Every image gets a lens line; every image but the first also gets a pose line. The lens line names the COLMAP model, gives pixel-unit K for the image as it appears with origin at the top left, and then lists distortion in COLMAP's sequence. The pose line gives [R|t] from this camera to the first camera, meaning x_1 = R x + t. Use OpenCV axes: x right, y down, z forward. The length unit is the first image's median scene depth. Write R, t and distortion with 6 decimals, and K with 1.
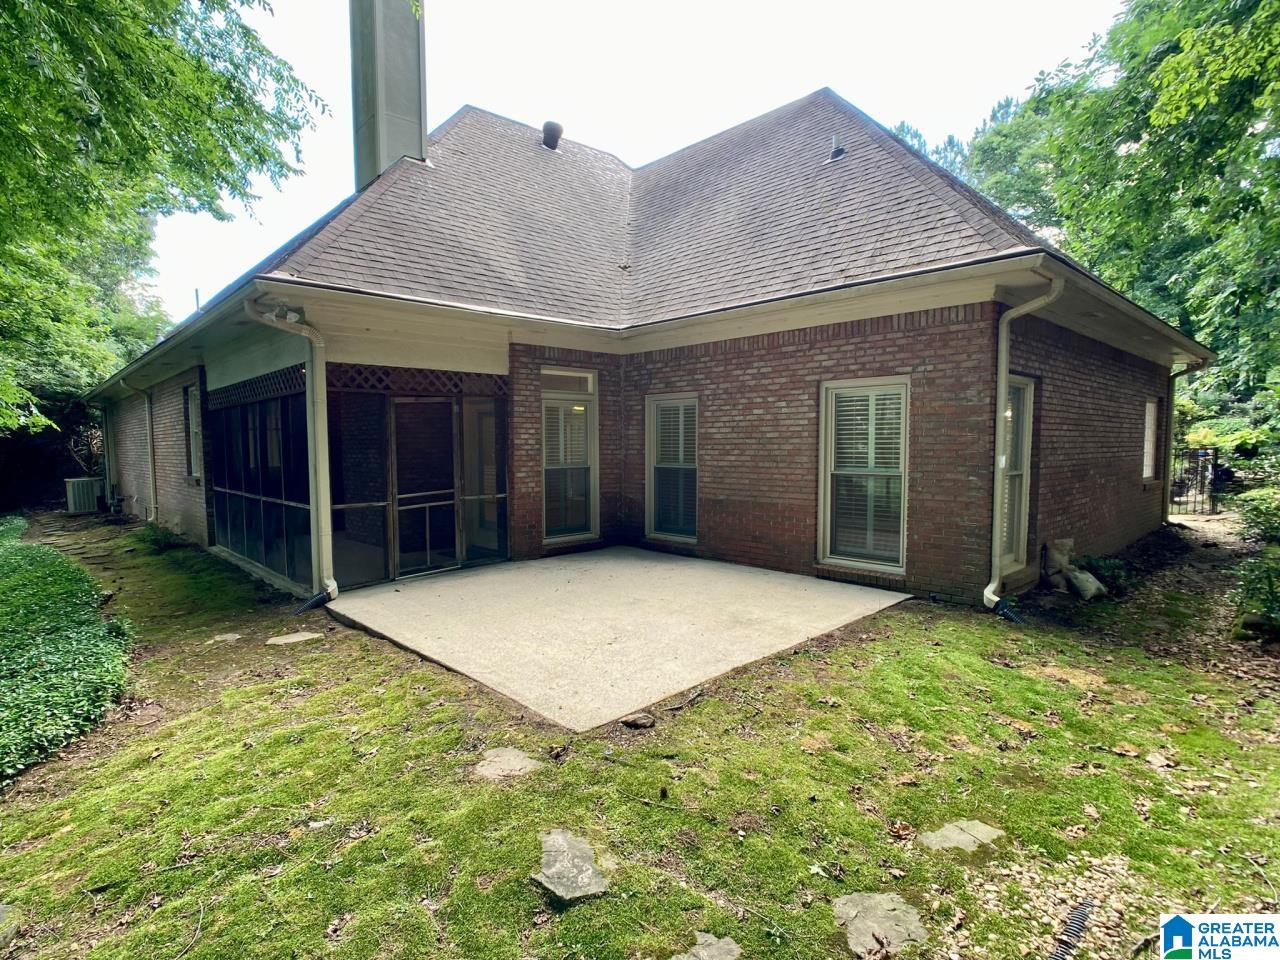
lens RADIAL K [[683.8, 0, 619.9], [0, 683.8, 481.3], [0, 0, 1]] dist [-0.011545, -0.000786]
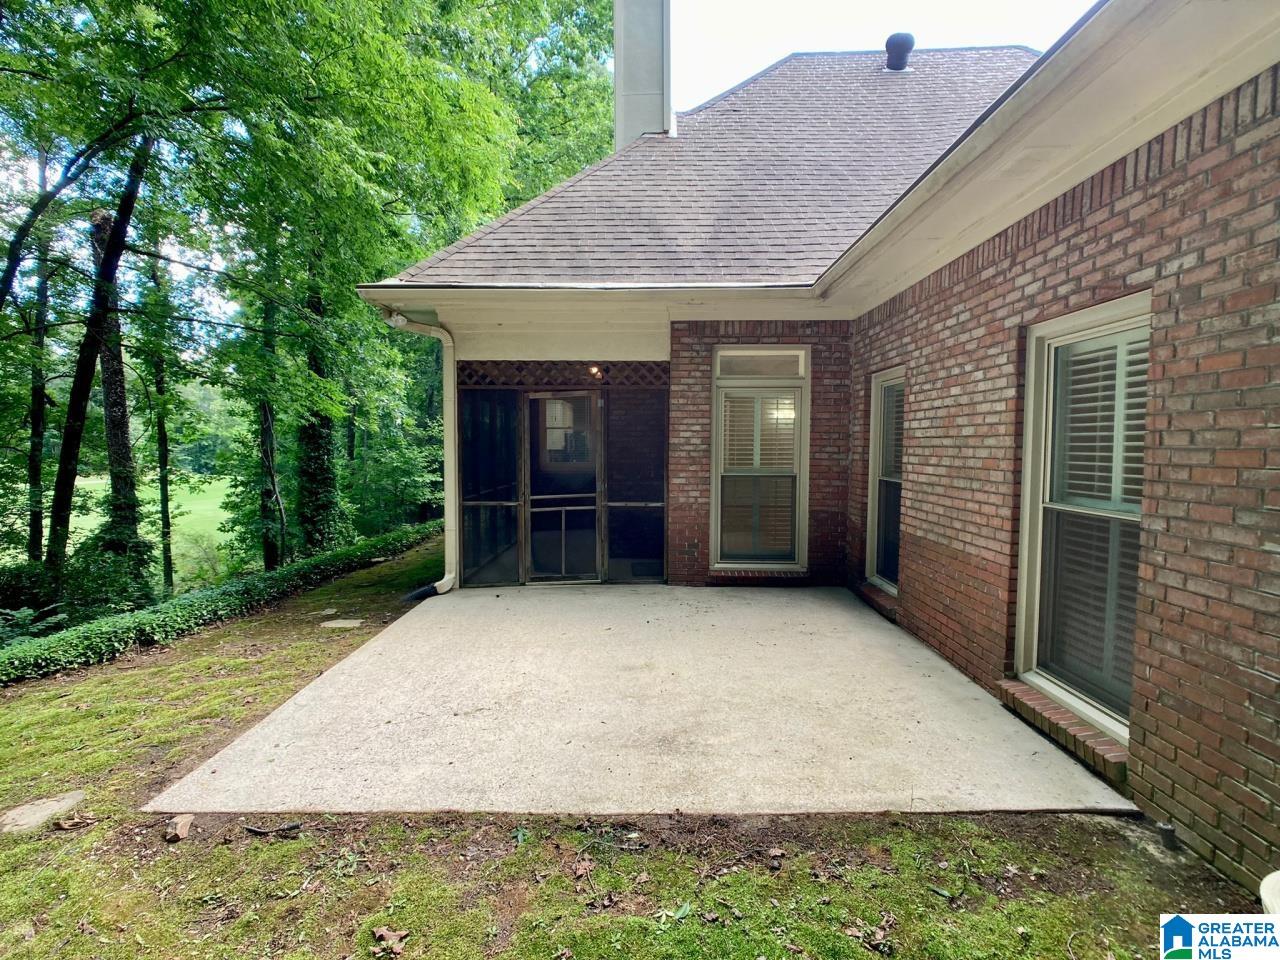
lens RADIAL K [[681.2, 0, 640.0], [0, 681.2, 480.0], [0, 0, 1]] dist [-0.025729, 0.014539]
pose [[0.712771, 0.046646, -0.699844, 0.440496], [-0.048442, 0.998677, 0.017226, -0.025442], [0.699722, 0.021624, 0.714088, 0.429907]]
